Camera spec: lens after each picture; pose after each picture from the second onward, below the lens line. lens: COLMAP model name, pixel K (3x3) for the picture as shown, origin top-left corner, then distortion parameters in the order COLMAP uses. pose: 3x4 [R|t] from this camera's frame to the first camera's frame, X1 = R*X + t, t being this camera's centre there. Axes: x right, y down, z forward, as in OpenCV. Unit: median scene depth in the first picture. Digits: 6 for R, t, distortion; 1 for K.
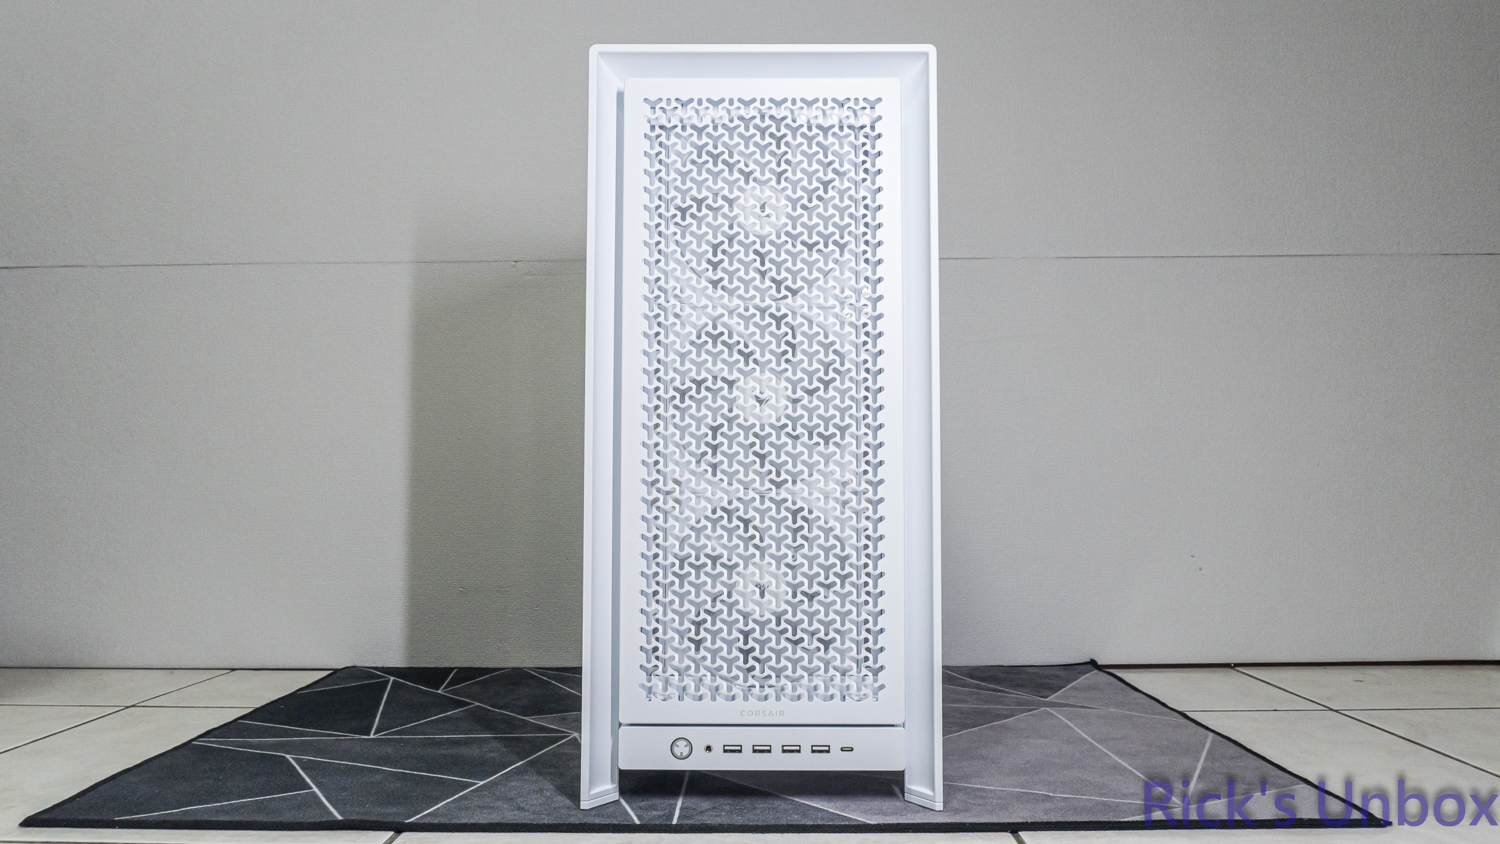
lens RADIAL K [[1074.9, 0, 745.8], [0, 1074.9, 410.3], [0, 0, 1]] dist [-0.050104, -0.000039]
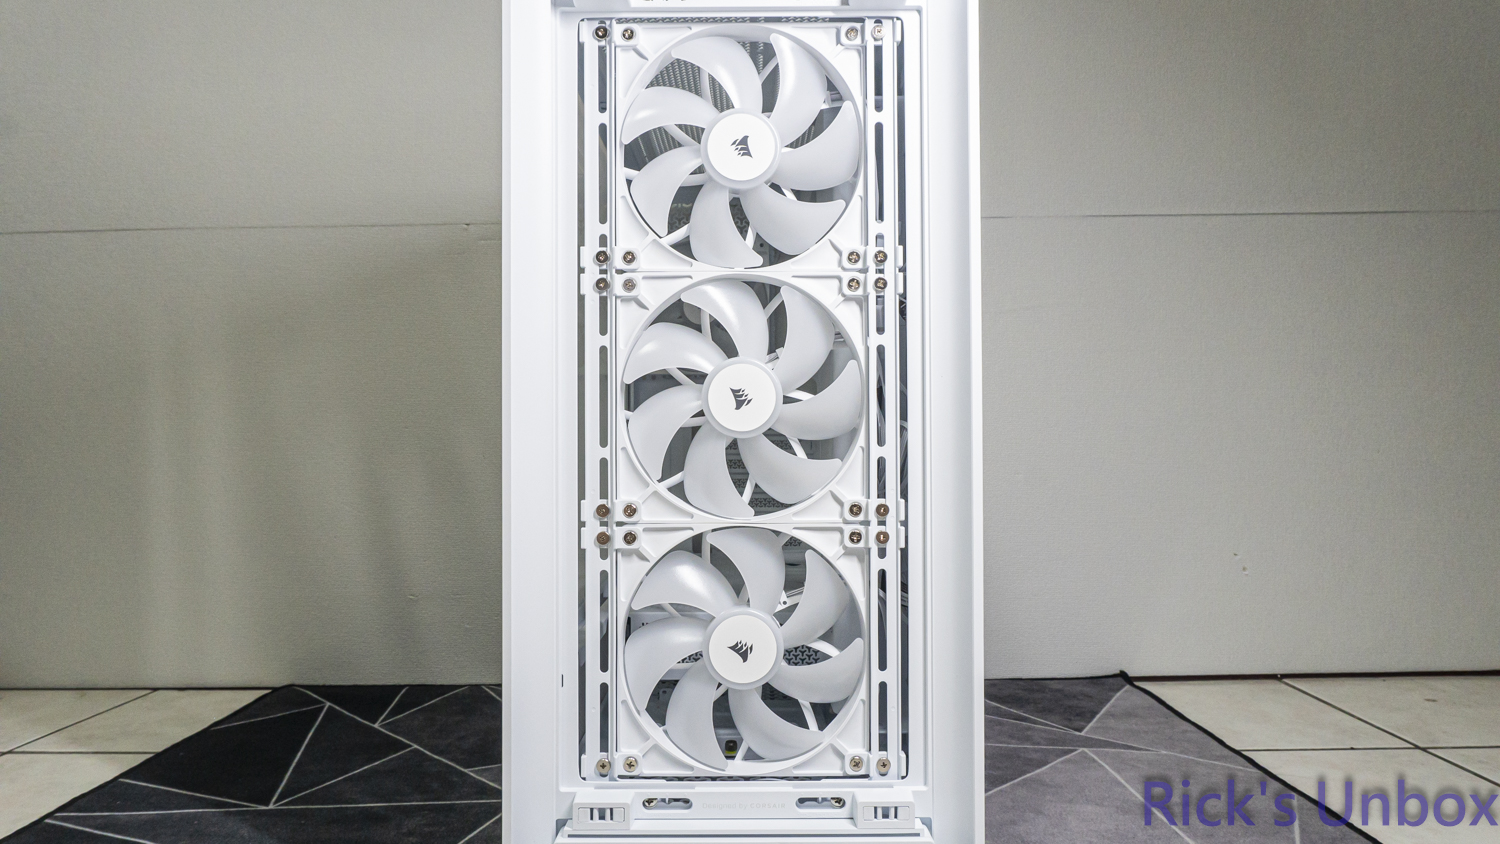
lens RADIAL K [[1000.9, 0, 739.8], [0, 1000.9, 413.6], [0, 0, 1]] dist [-0.036239, -0.011858]
pose [[0.999979, -0.006190, -0.001722, 0.010286], [0.006259, 0.999023, 0.043736, -0.021790], [0.001450, -0.043746, 0.999042, 0.209620]]
